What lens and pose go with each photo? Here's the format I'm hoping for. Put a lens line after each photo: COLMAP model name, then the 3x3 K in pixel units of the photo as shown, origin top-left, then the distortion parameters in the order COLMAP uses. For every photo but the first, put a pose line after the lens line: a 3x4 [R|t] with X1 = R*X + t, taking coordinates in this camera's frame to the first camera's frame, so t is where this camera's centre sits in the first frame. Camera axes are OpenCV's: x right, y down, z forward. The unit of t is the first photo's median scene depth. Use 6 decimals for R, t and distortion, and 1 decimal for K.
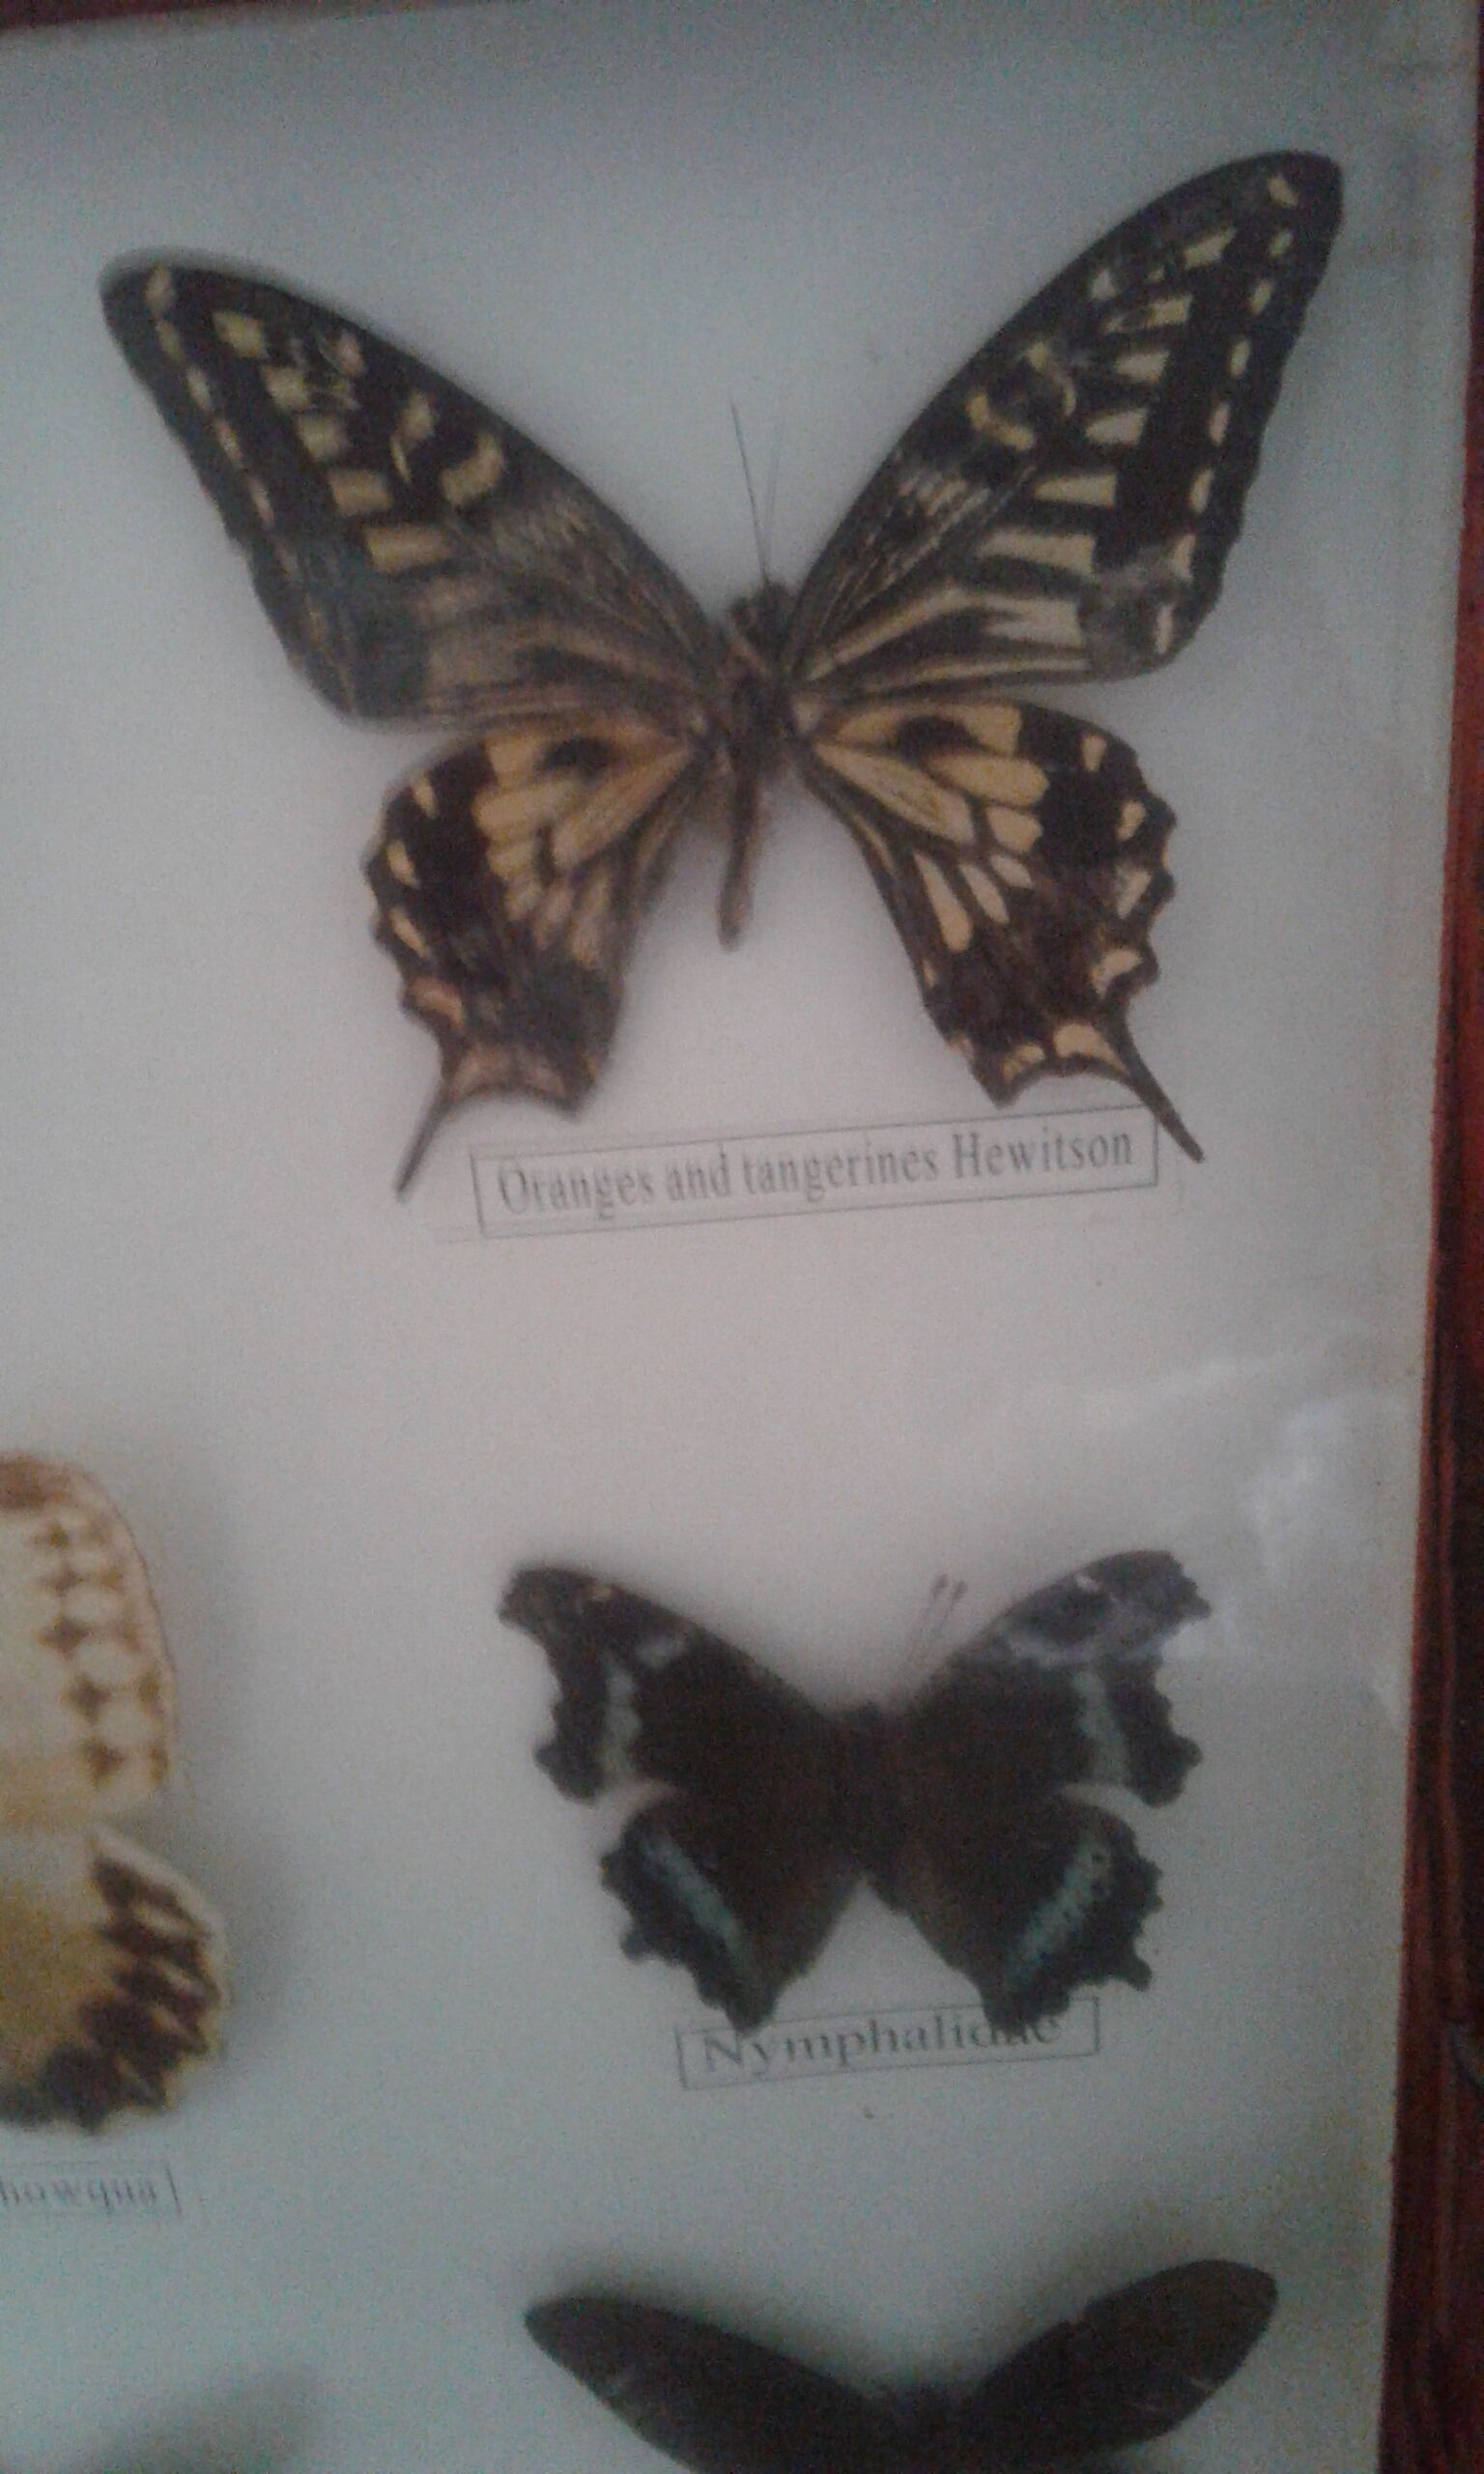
lens RADIAL K [[2280.3, 0, 754.8], [0, 2280.3, 1235.6], [0, 0, 1]] dist [0.036378, -0.059782]
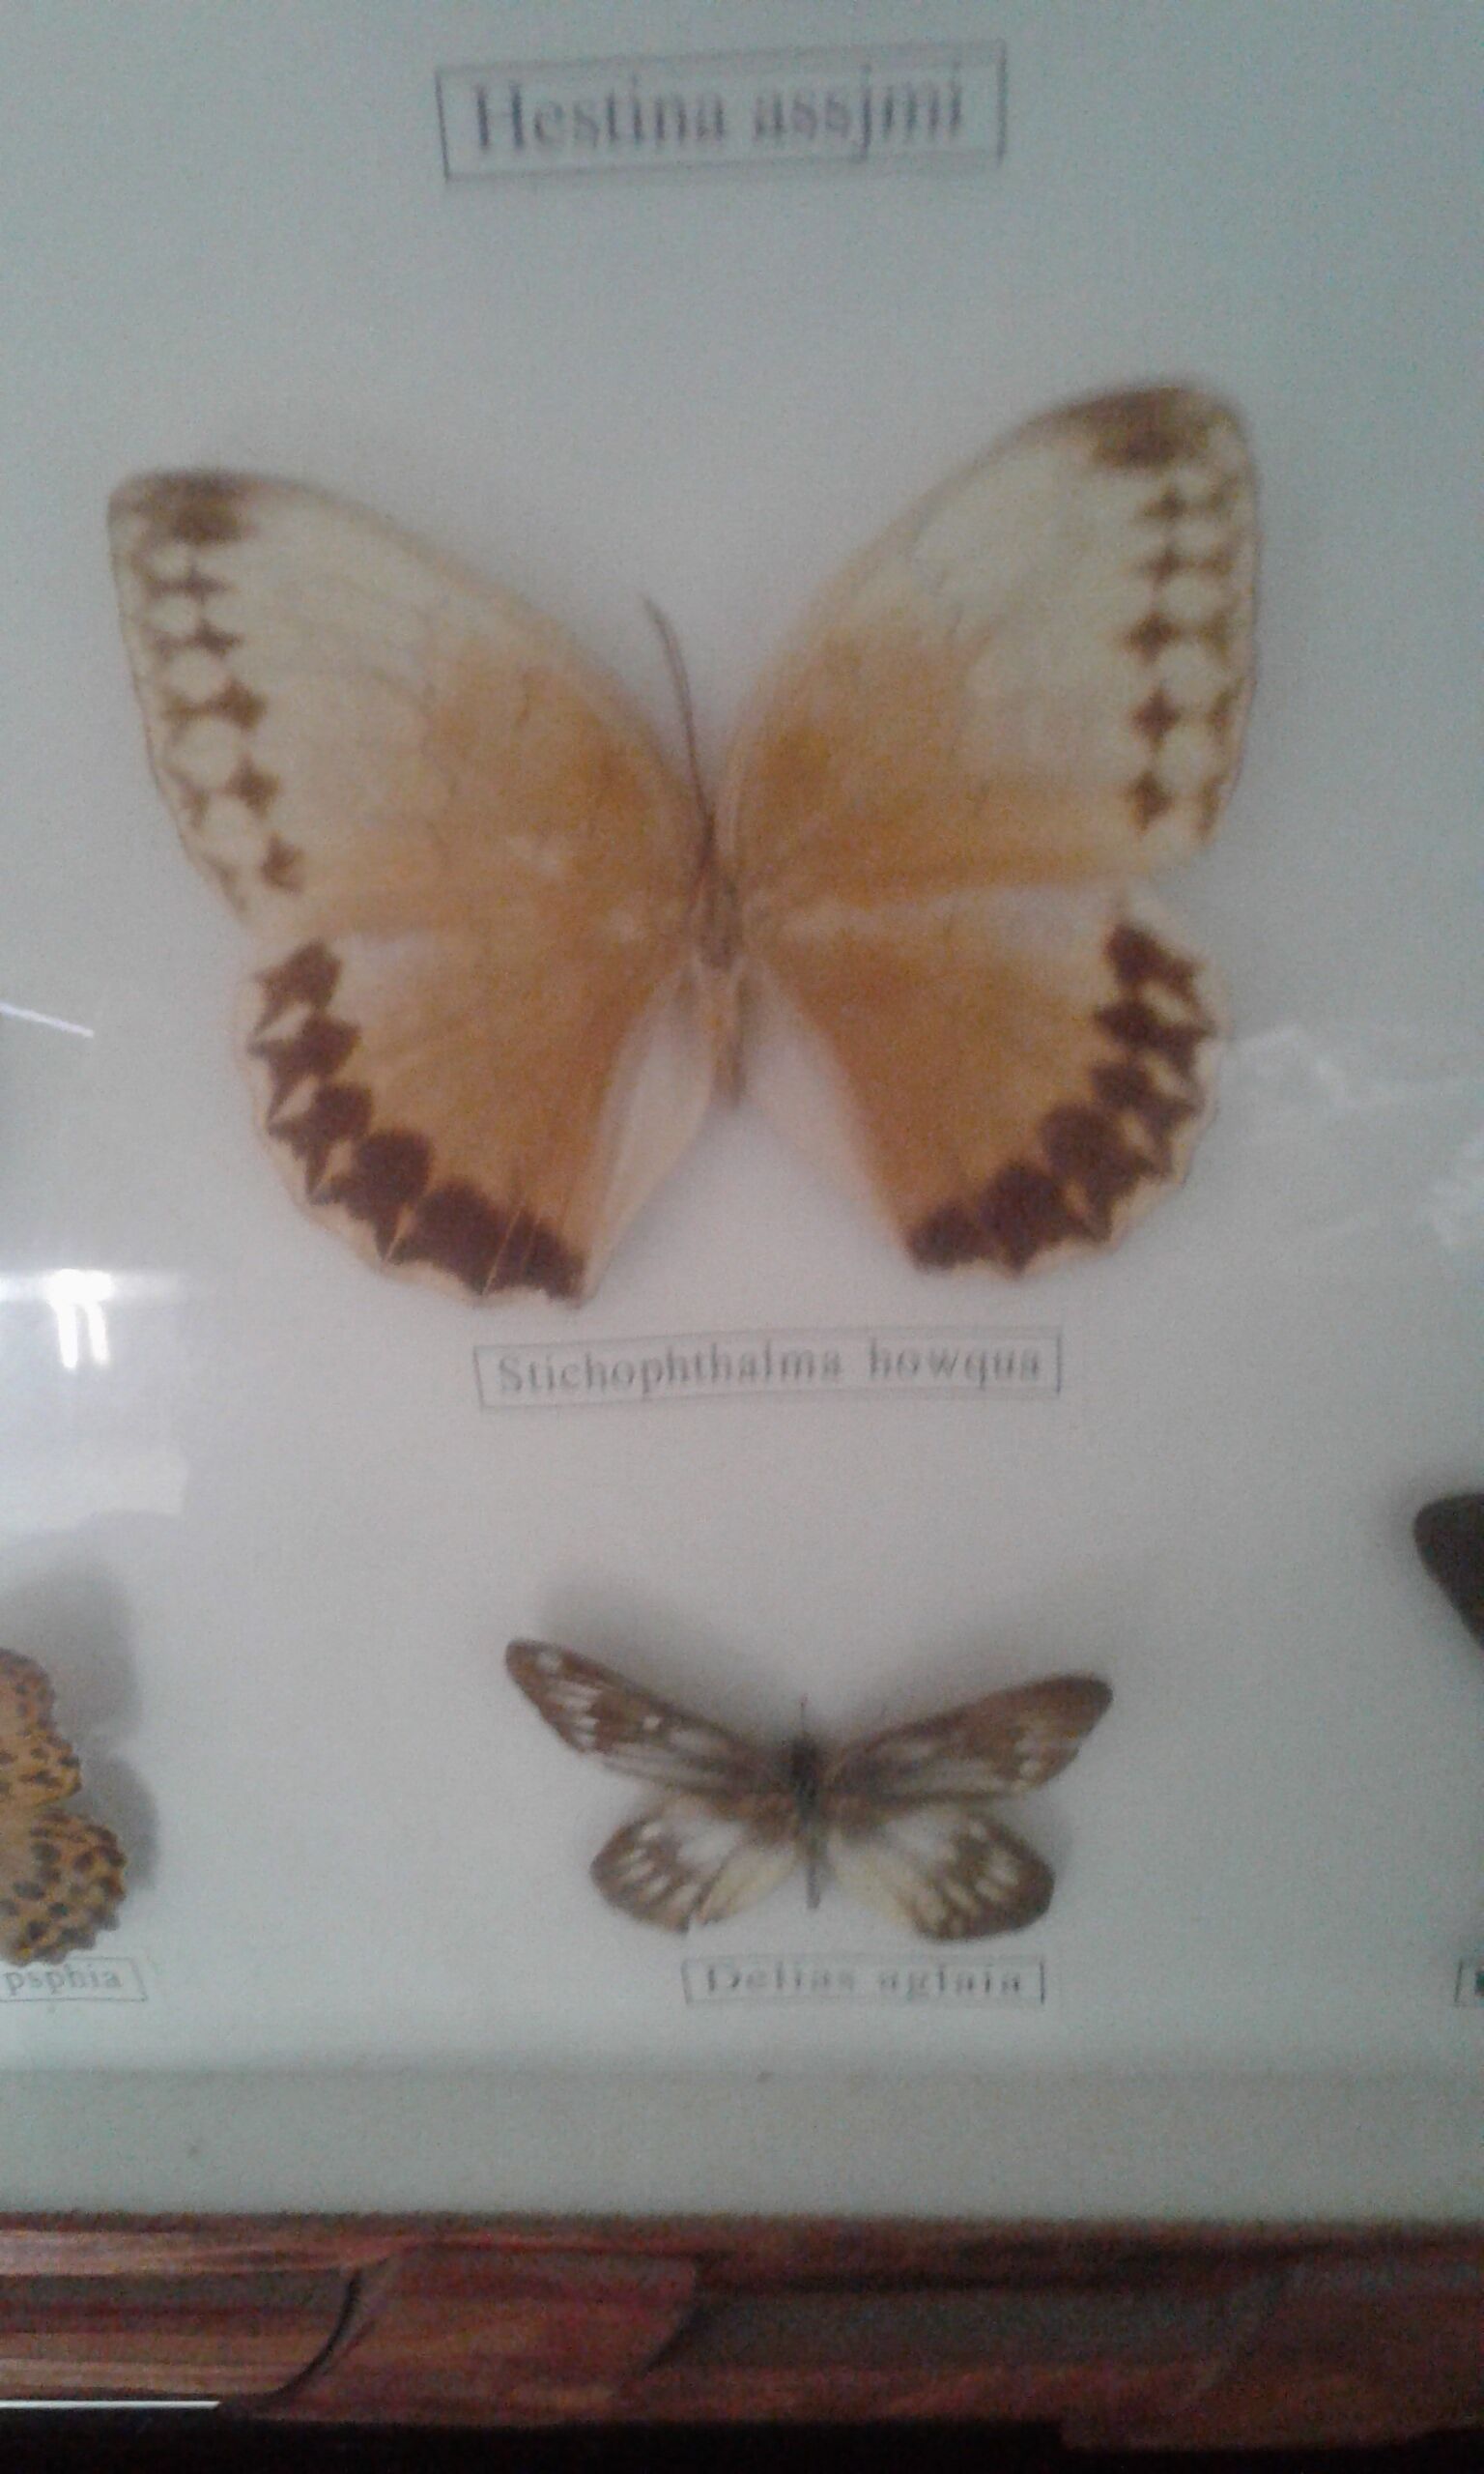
lens RADIAL K [[2280.3, 0, 803.7], [0, 2280.3, 1257.8], [0, 0, 1]] dist [0.036378, -0.059782]
pose [[0.998704, 0.049076, -0.013513, -0.384519], [-0.047487, 0.993868, 0.099861, 0.312055], [0.018331, -0.099090, 0.994910, 0.065538]]
